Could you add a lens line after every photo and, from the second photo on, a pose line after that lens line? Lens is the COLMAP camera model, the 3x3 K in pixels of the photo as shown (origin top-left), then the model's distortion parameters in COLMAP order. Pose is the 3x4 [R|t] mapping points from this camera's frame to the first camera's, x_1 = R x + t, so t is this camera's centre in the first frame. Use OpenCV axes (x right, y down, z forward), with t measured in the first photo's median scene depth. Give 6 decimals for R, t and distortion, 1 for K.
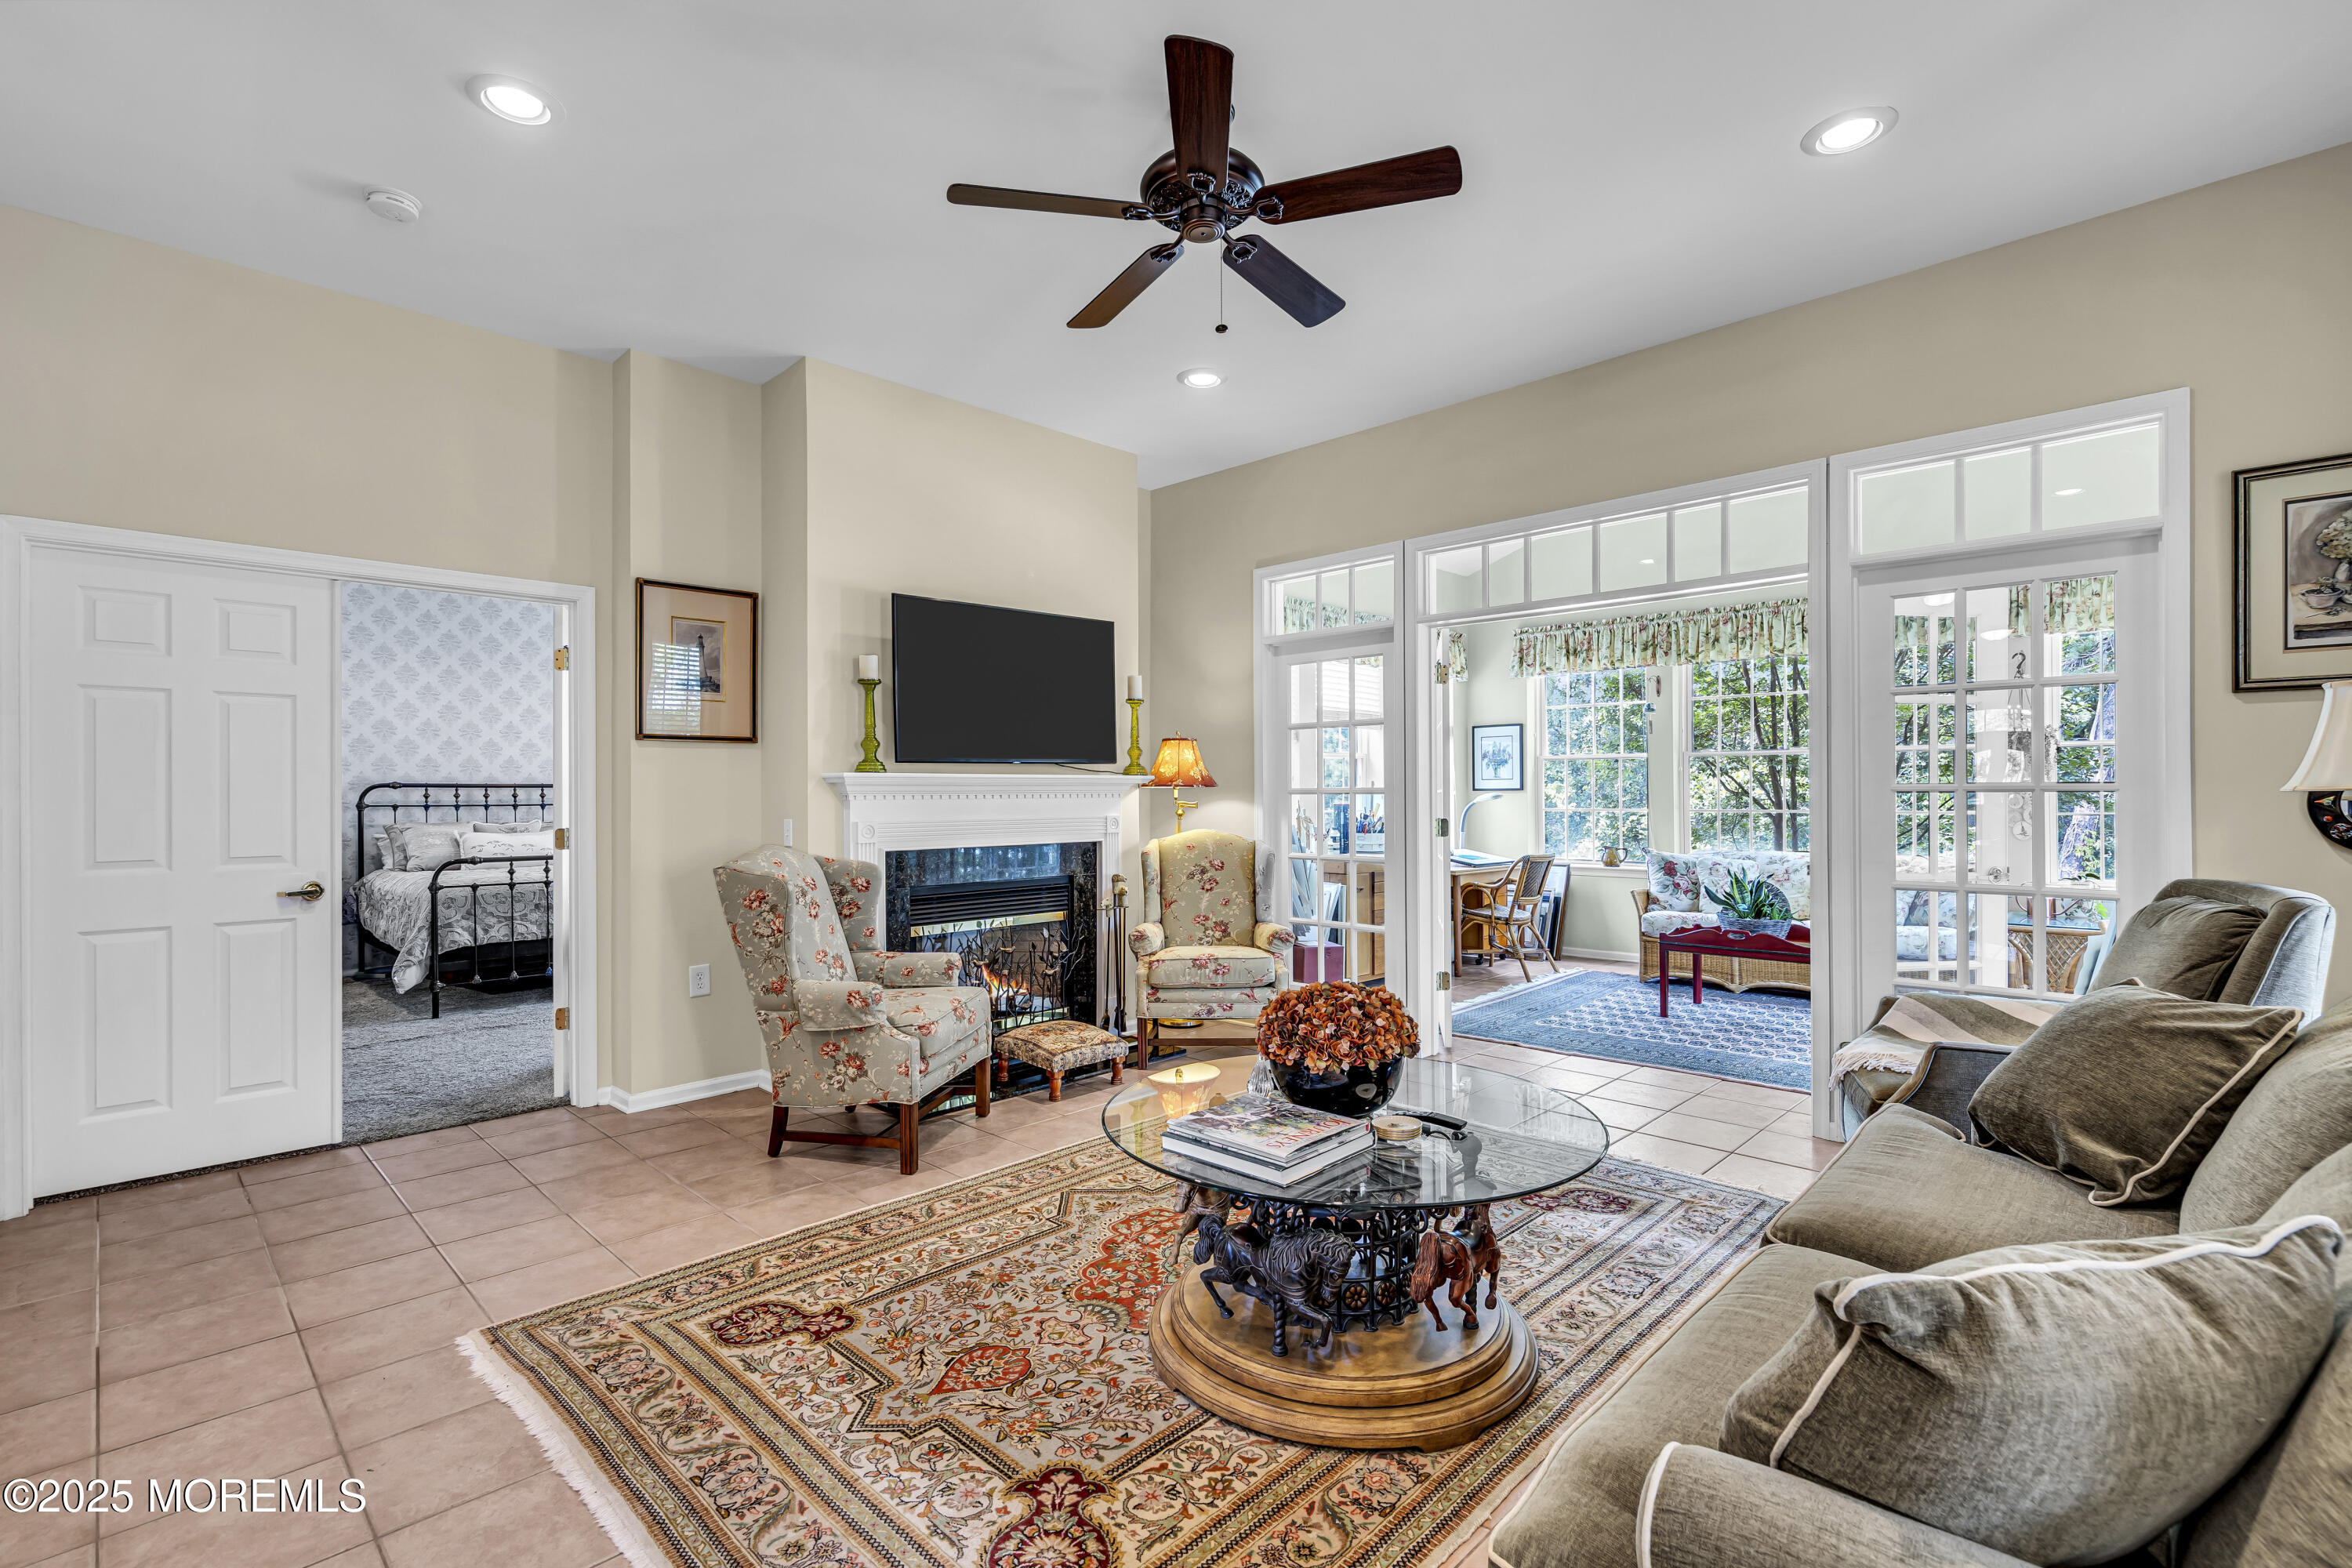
lens RADIAL K [[1070.5, 0, 1171.6], [0, 1070.5, 802.1], [0, 0, 1]] dist [-0.000109, 0.000081]
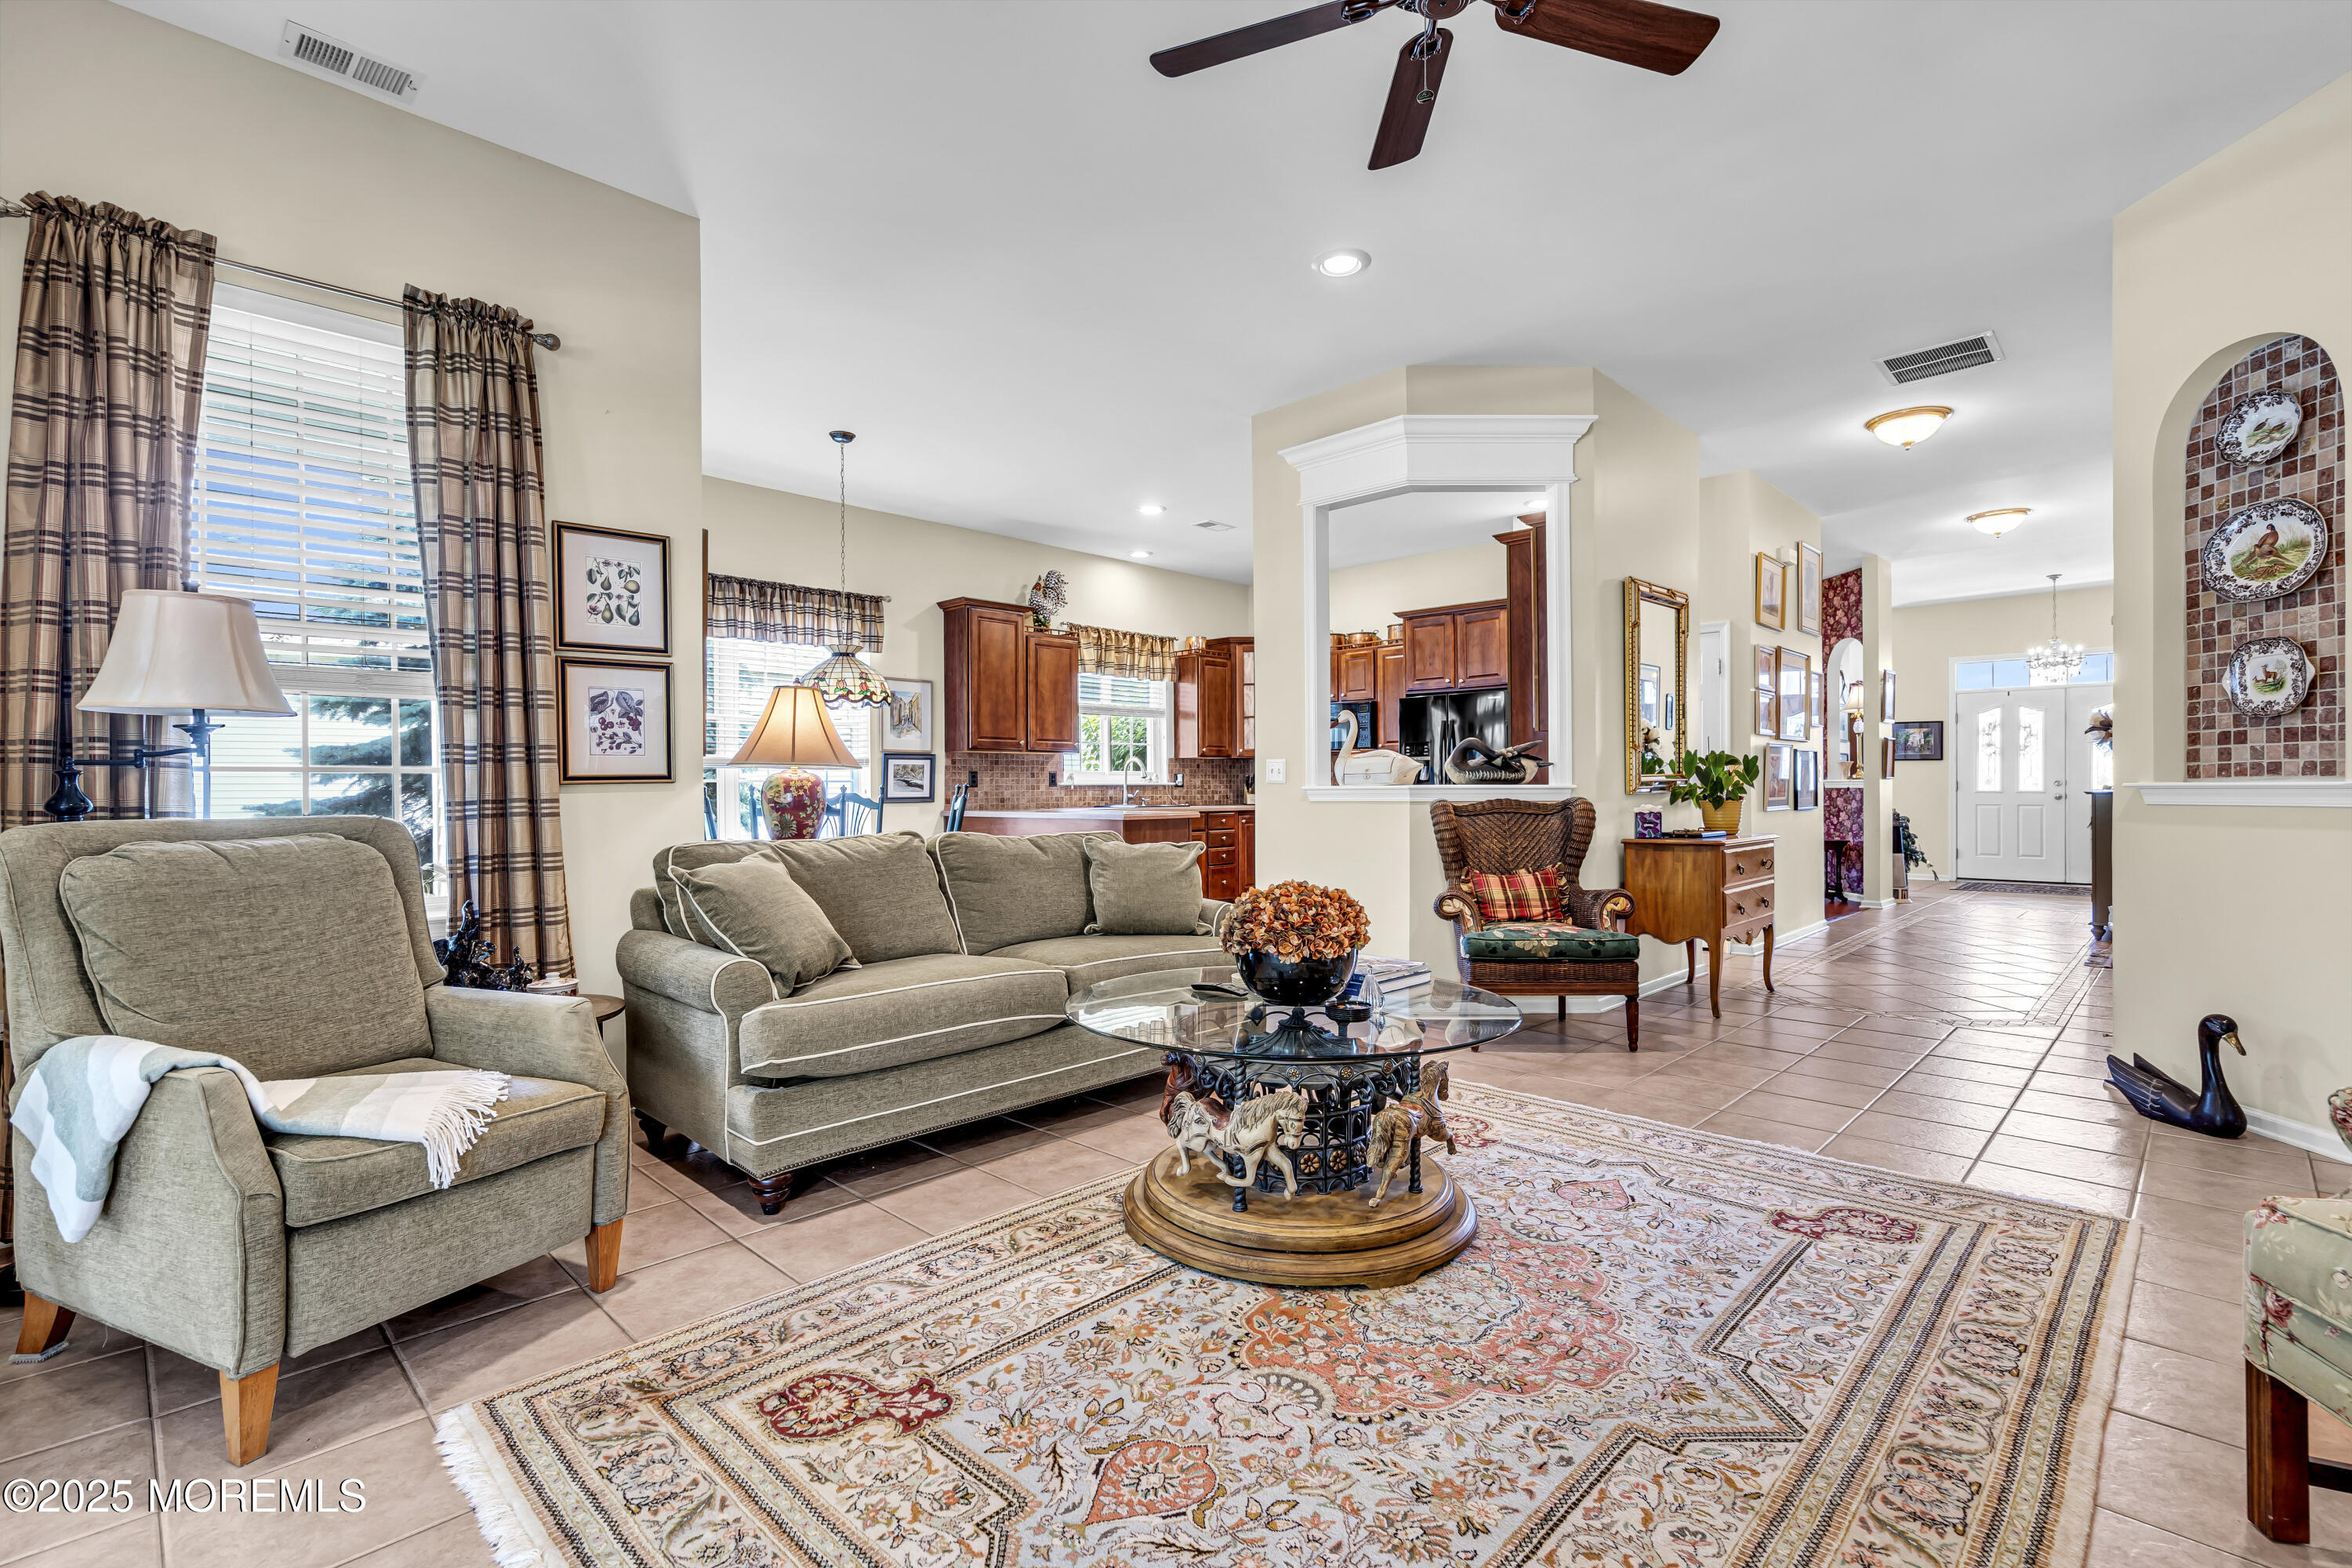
lens RADIAL K [[1068.9, 0, 1159.6], [0, 1068.9, 785.1], [0, 0, 1]] dist [0.000145, 0.000421]
pose [[-0.999919, 0.009336, 0.008648, 0.191200], [0.009373, 0.999947, 0.004263, 0.042722], [-0.008607, 0.004344, -0.999954, 1.419536]]
